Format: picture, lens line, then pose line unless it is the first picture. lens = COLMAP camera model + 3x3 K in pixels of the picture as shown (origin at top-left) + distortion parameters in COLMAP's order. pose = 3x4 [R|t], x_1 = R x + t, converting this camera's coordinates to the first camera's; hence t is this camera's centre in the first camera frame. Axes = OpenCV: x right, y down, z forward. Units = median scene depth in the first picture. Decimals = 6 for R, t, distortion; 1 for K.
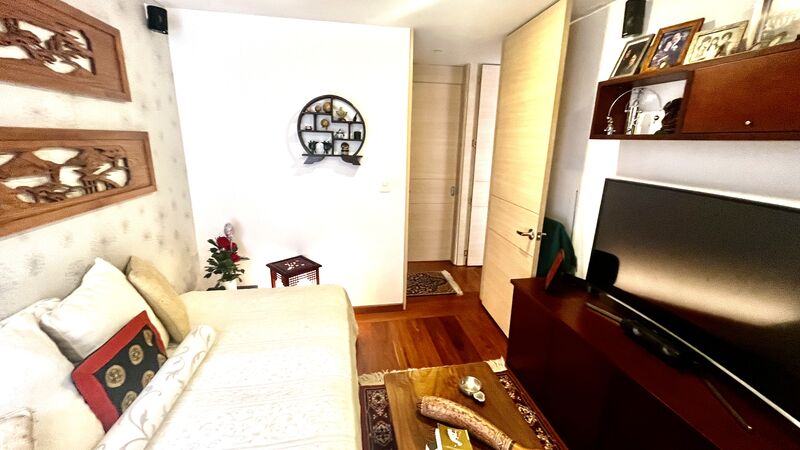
lens RADIAL K [[327.5, 0, 401.3], [0, 327.5, 226.1], [0, 0, 1]] dist [-0.001334, -0.000473]
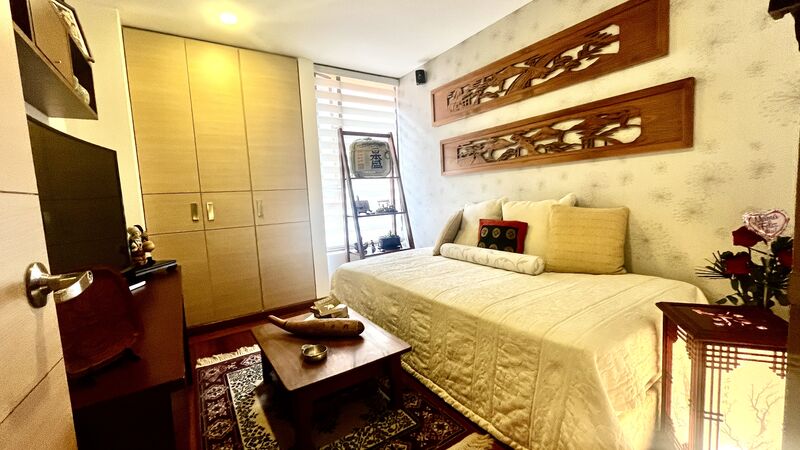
lens RADIAL K [[327.5, 0, 401.5], [0, 327.5, 225.9], [0, 0, 1]] dist [-0.001334, -0.000473]
pose [[-0.915471, 0.064292, -0.397214, 0.329300], [-0.070455, 0.946292, 0.315545, -0.152121], [0.396168, 0.316858, -0.861773, 1.759283]]
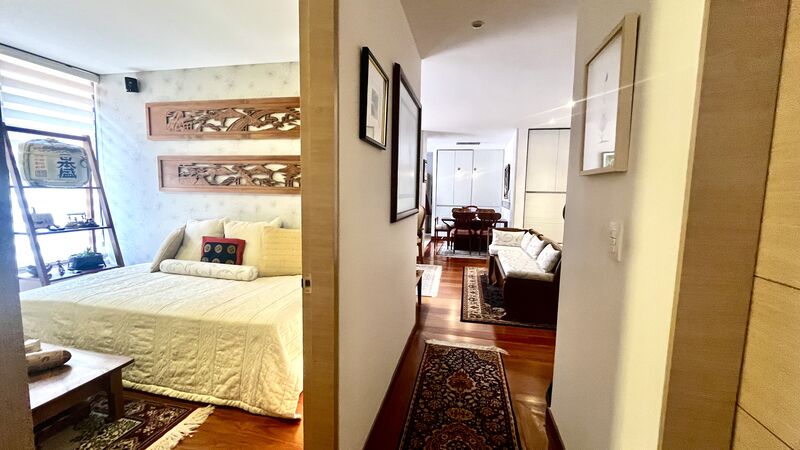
lens RADIAL K [[327.5, 0, 400.0], [0, 327.5, 226.0], [0, 0, 1]] dist [-0.001334, -0.000473]
pose [[-0.379152, 0.066827, -0.922918, 0.579266], [-0.263994, 0.948125, 0.177106, -0.356176], [0.886877, 0.310795, -0.341842, 2.069269]]
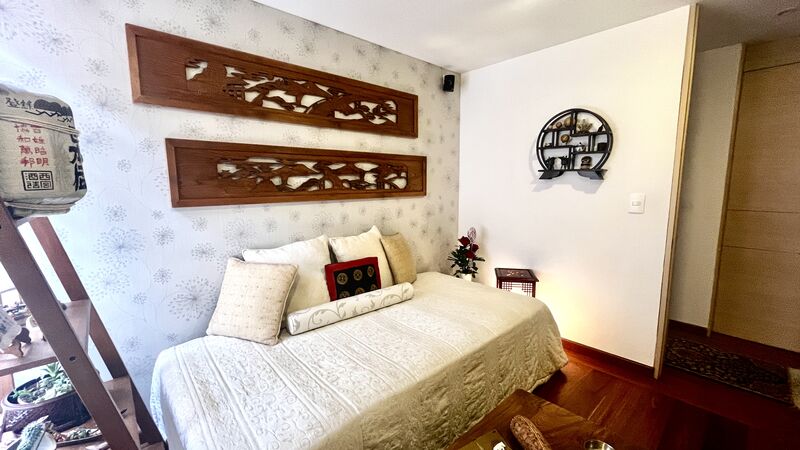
lens RADIAL K [[327.5, 0, 401.2], [0, 327.5, 225.9], [0, 0, 1]] dist [-0.001334, -0.000473]
pose [[0.528707, 0.084715, -0.844566, 0.537964], [-0.197974, 0.979872, -0.025648, 0.102060], [0.825394, 0.180763, 0.534836, 0.163141]]
